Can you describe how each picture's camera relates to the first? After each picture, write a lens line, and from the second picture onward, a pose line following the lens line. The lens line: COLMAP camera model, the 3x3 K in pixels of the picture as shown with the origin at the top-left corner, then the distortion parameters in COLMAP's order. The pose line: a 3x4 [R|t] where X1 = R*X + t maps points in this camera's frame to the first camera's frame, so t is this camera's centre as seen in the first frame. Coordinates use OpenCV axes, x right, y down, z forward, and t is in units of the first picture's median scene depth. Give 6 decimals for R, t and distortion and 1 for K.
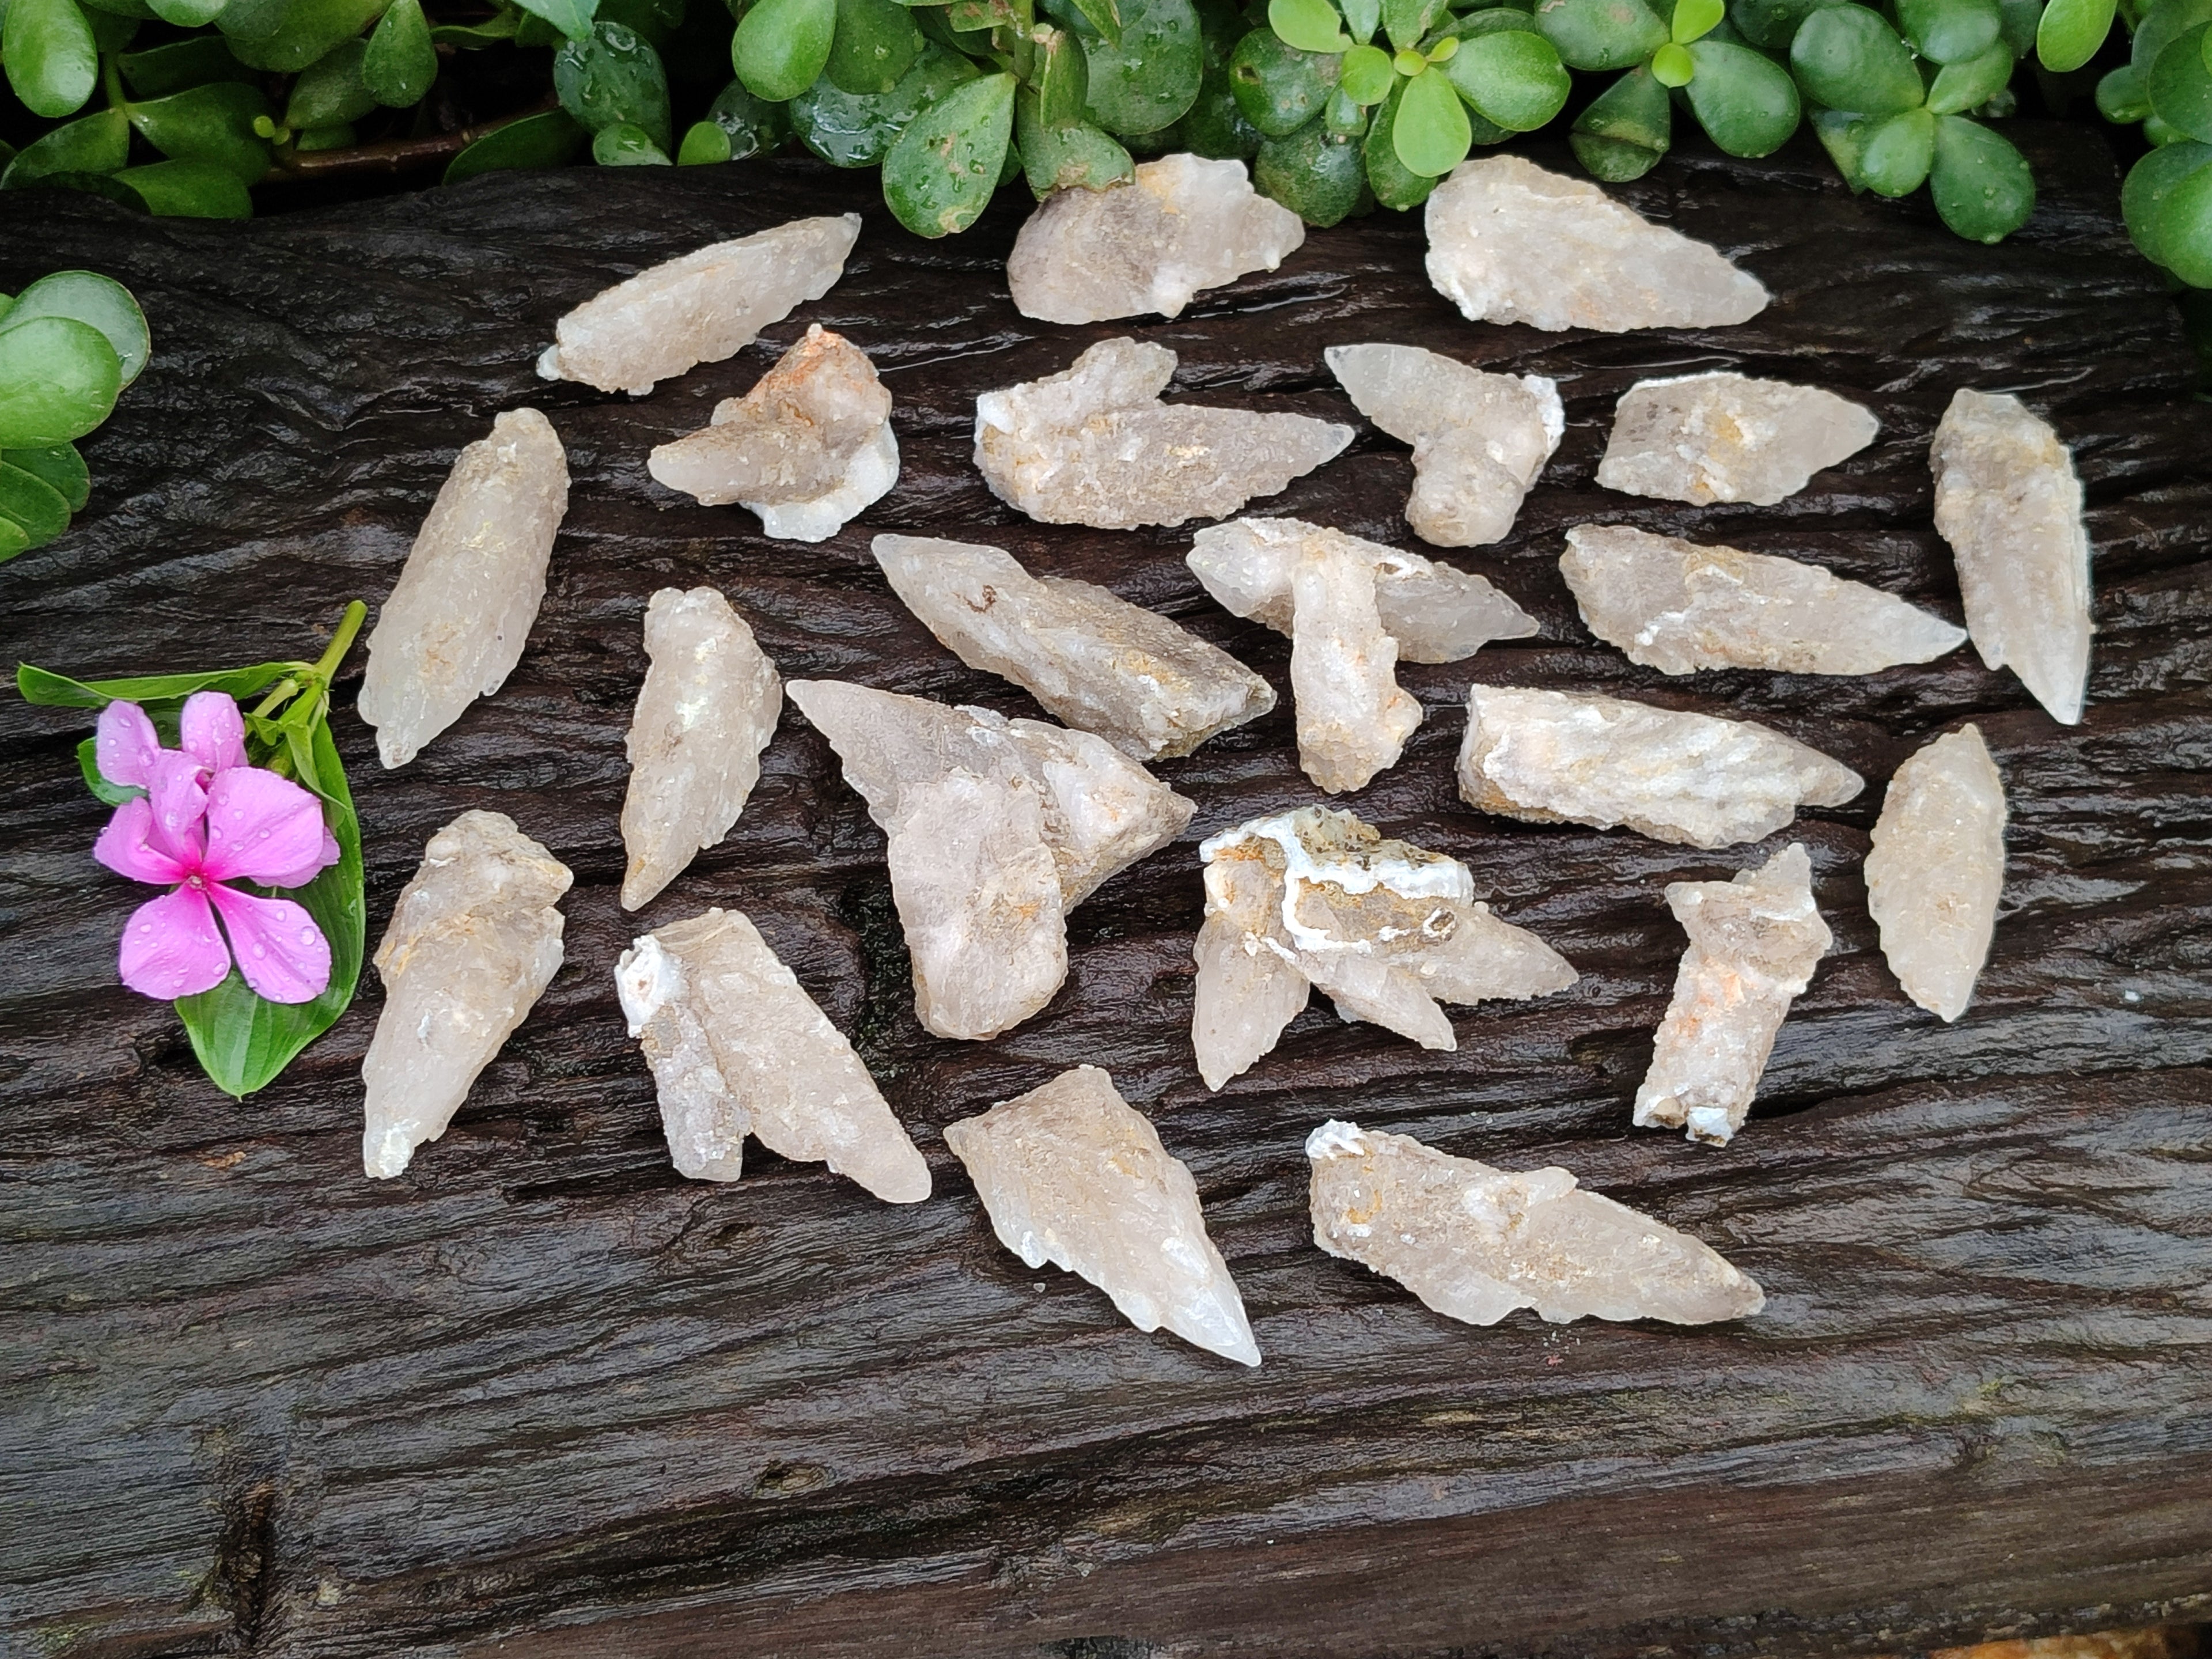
lens RADIAL K [[3380.4, 0, 1106.0], [0, 3380.4, 829.5], [0, 0, 1]] dist [0.330280, -2.172201]
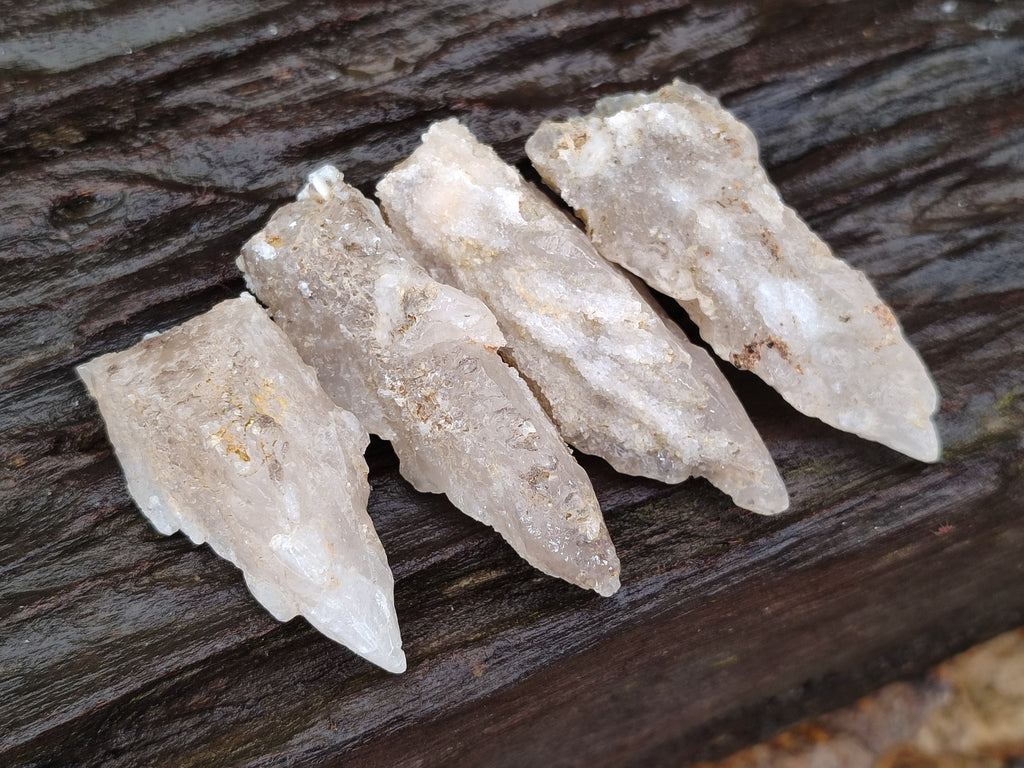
lens RADIAL K [[1564.9, 0, 512.0], [0, 1564.9, 384.0], [0, 0, 1]] dist [0.330280, -2.172201]
pose [[0.959775, -0.246357, 0.134685, 0.067765], [0.240730, 0.968927, 0.056835, 0.100928], [-0.144502, -0.022126, 0.989257, 0.588997]]
